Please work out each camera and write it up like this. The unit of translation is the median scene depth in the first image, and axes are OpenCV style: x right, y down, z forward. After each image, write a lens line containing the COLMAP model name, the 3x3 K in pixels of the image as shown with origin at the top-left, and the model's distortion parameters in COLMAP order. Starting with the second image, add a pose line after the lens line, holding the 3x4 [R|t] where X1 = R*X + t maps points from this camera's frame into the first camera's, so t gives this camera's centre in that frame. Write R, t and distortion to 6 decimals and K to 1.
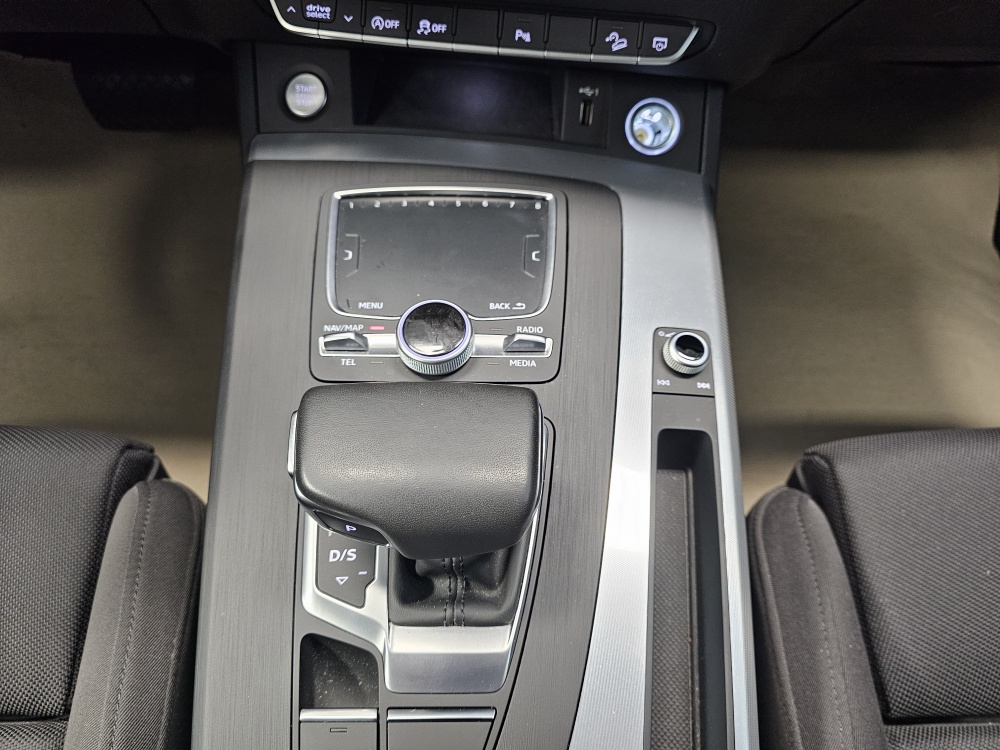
lens RADIAL K [[693.3, 0, 500.0], [0, 693.3, 375.0], [0, 0, 1]] dist [0.003219, -0.005798]
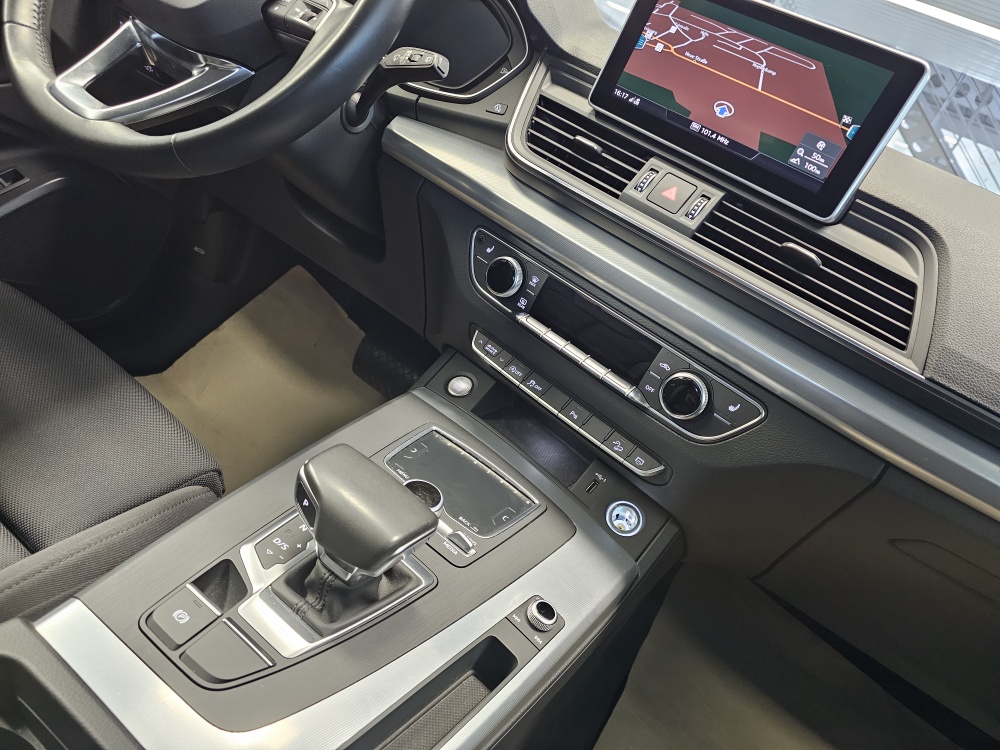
lens RADIAL K [[675.5, 0, 497.2], [0, 675.5, 365.5], [0, 0, 1]] dist [0.069246, -0.074867]
pose [[0.787121, 0.509130, -0.348178, 0.395901], [-0.615473, 0.611339, -0.497450, 0.385000], [-0.040412, 0.605848, 0.794554, -0.401678]]
